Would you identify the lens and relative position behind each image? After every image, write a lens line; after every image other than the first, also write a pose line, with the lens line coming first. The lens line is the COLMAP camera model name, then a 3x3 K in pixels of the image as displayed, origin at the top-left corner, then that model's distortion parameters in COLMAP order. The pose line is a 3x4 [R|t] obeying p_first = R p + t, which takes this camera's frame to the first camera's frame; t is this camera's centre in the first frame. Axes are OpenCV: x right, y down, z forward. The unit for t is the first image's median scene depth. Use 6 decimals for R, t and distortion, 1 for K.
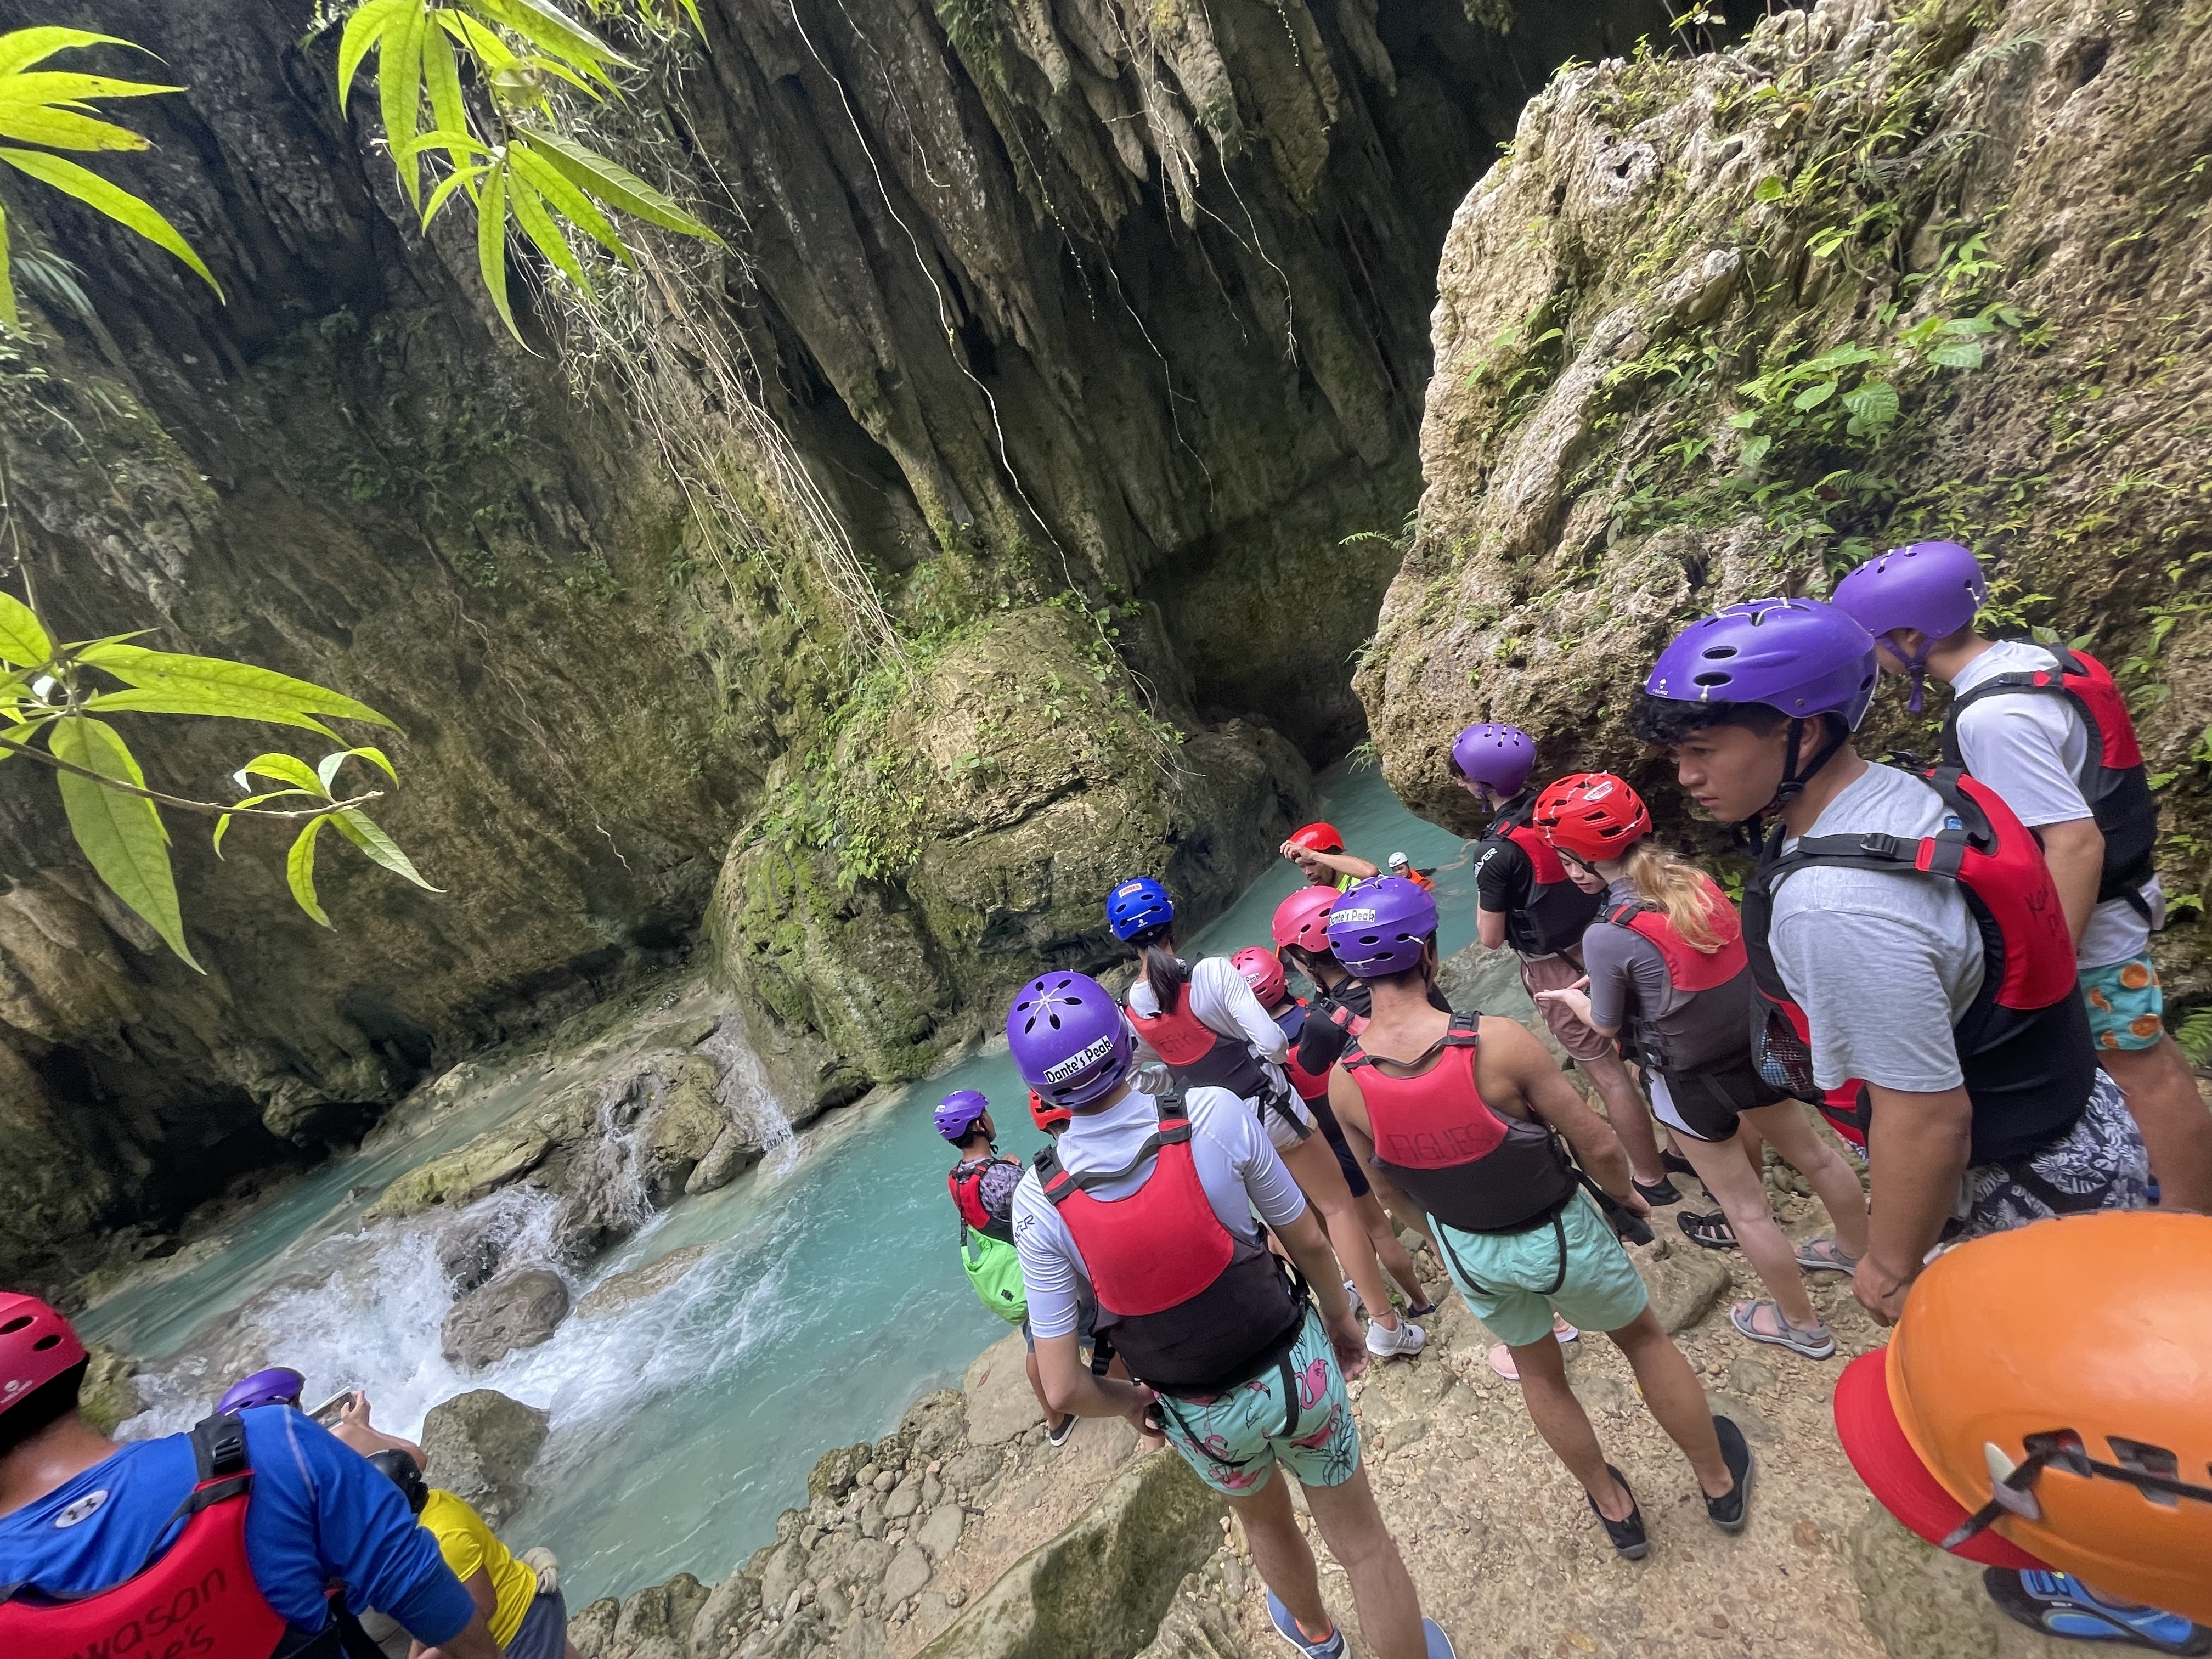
lens RADIAL K [[888.7, 0, 1106.5], [0, 888.7, 829.3], [0, 0, 1]] dist [-0.002265, -0.000299]
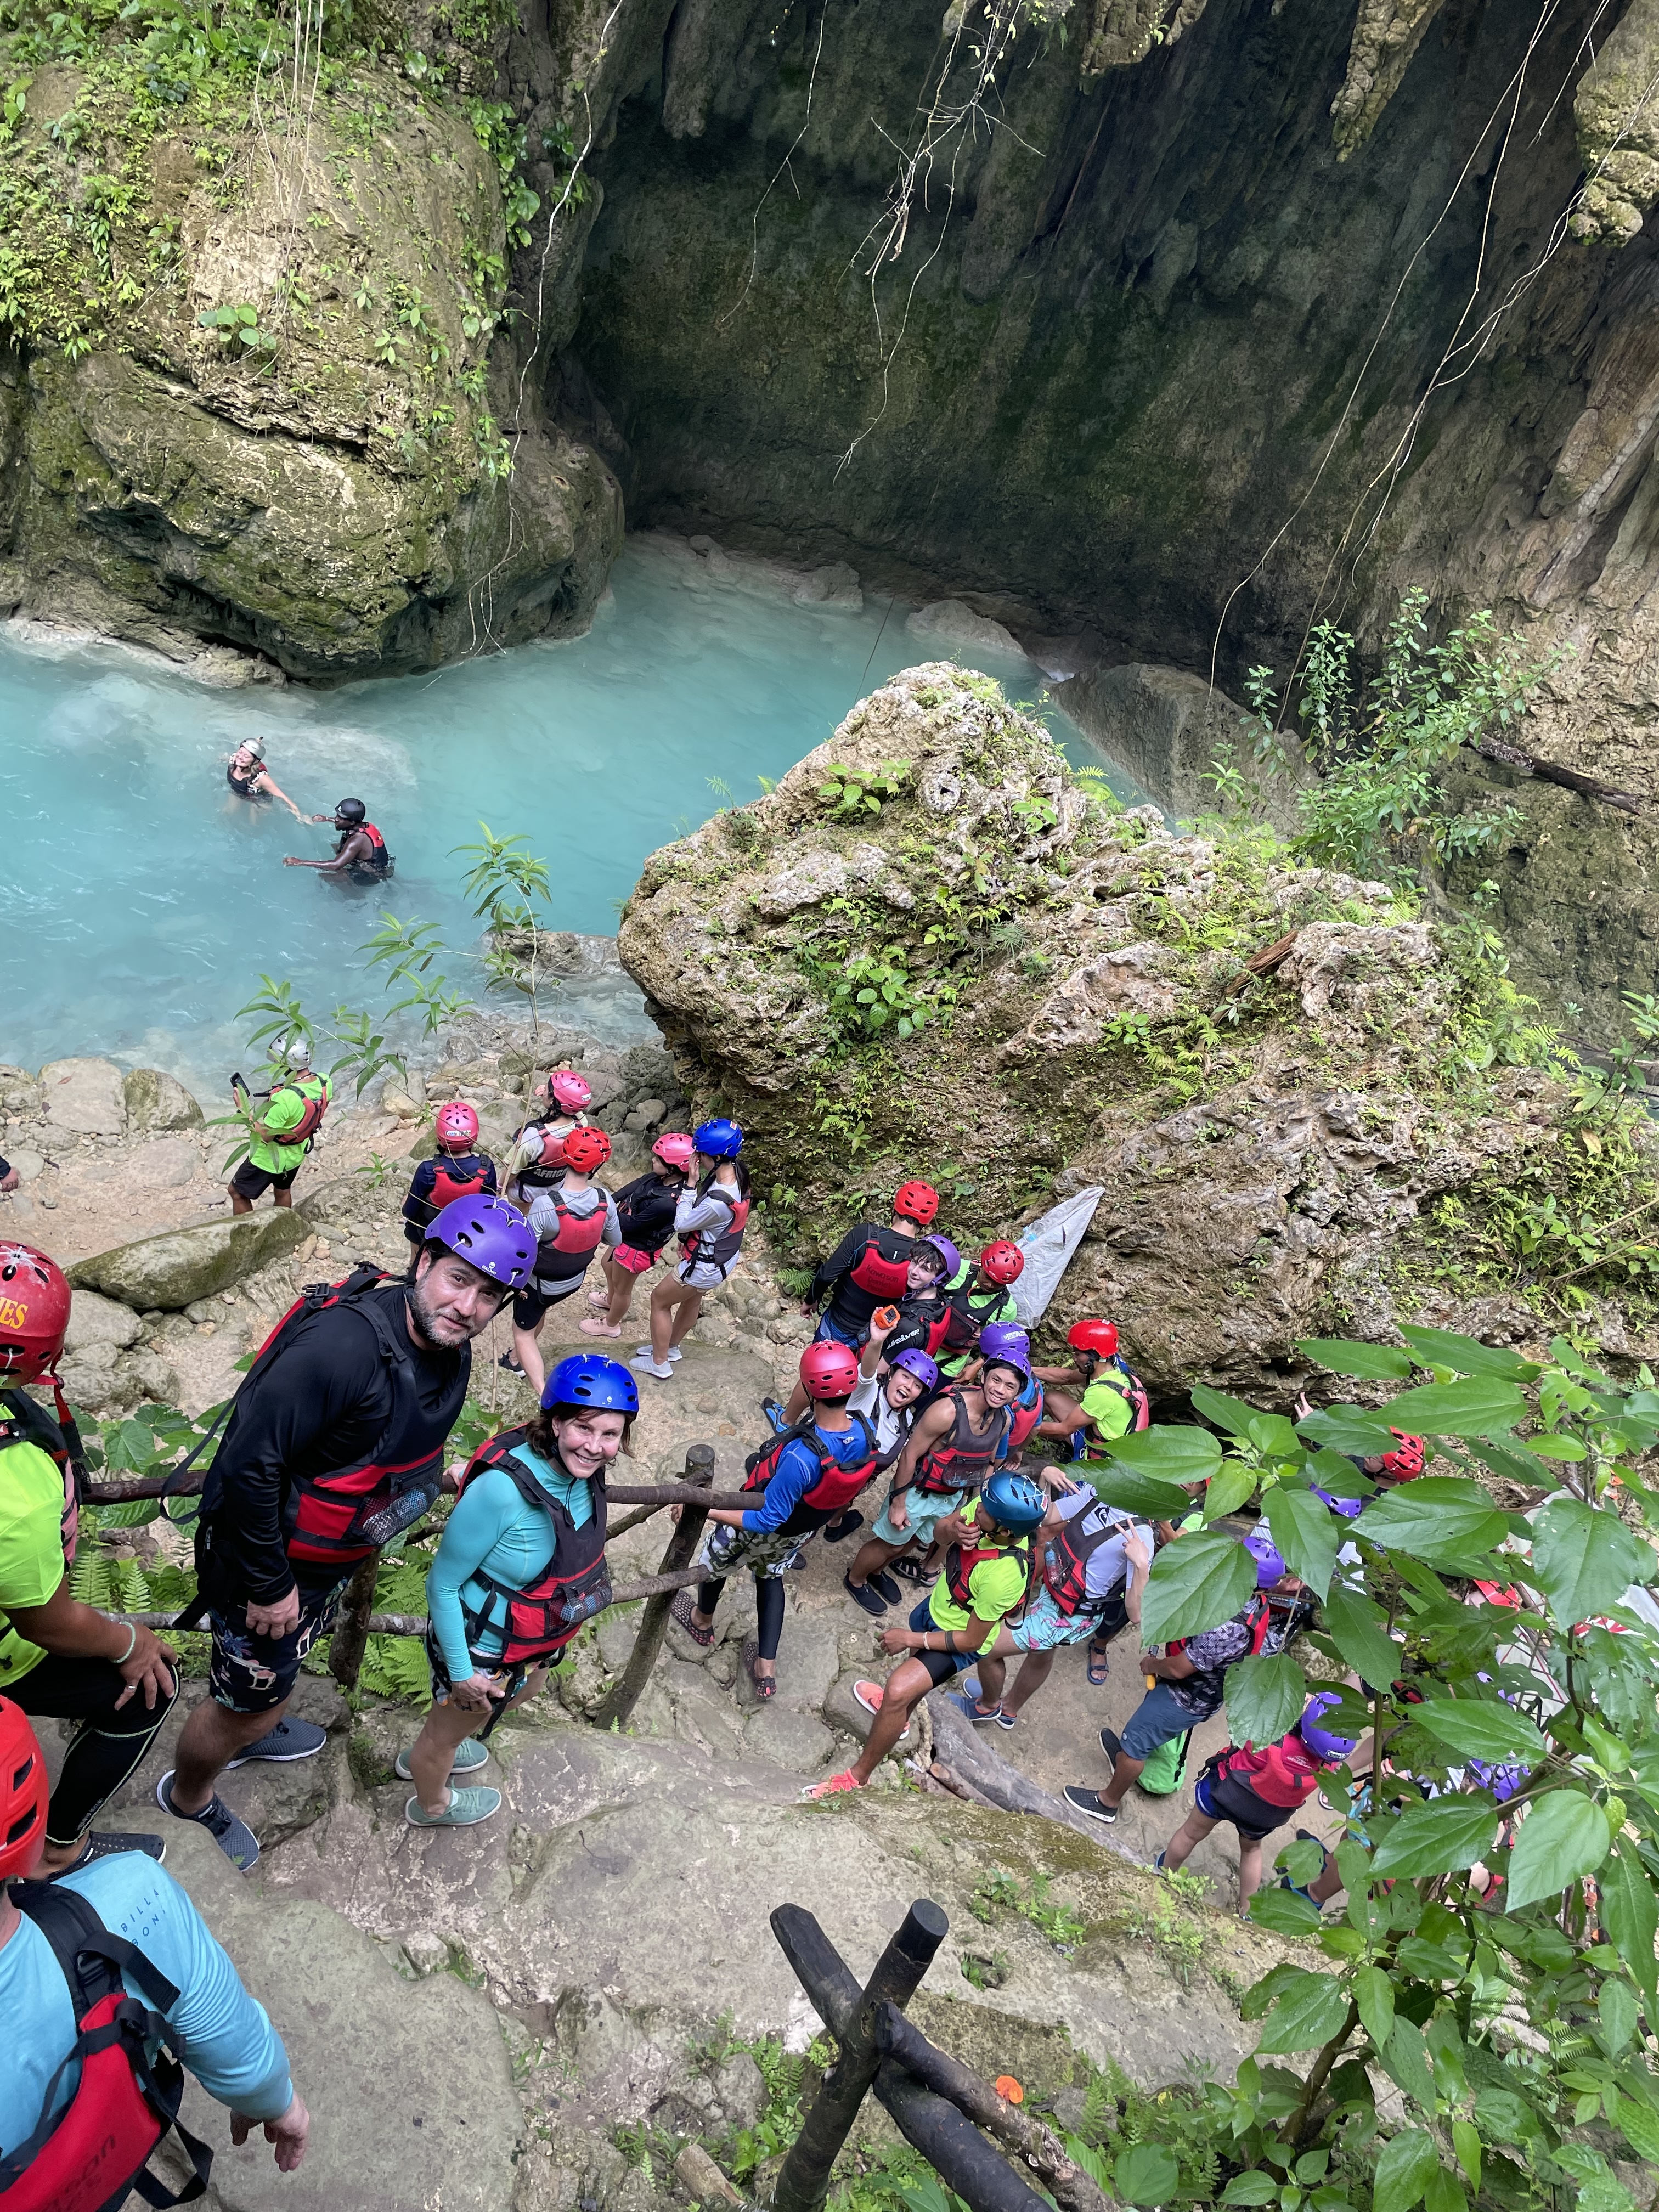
lens RADIAL K [[1678.4, 0, 820.5], [0, 1678.4, 1093.2], [0, 0, 1]] dist [0.011427, -0.002872]
pose [[0.686359, 0.463609, 0.560337, -0.947959], [-0.667054, 0.708268, 0.231074, -0.793848], [-0.289742, -0.532375, 0.795379, -1.529287]]
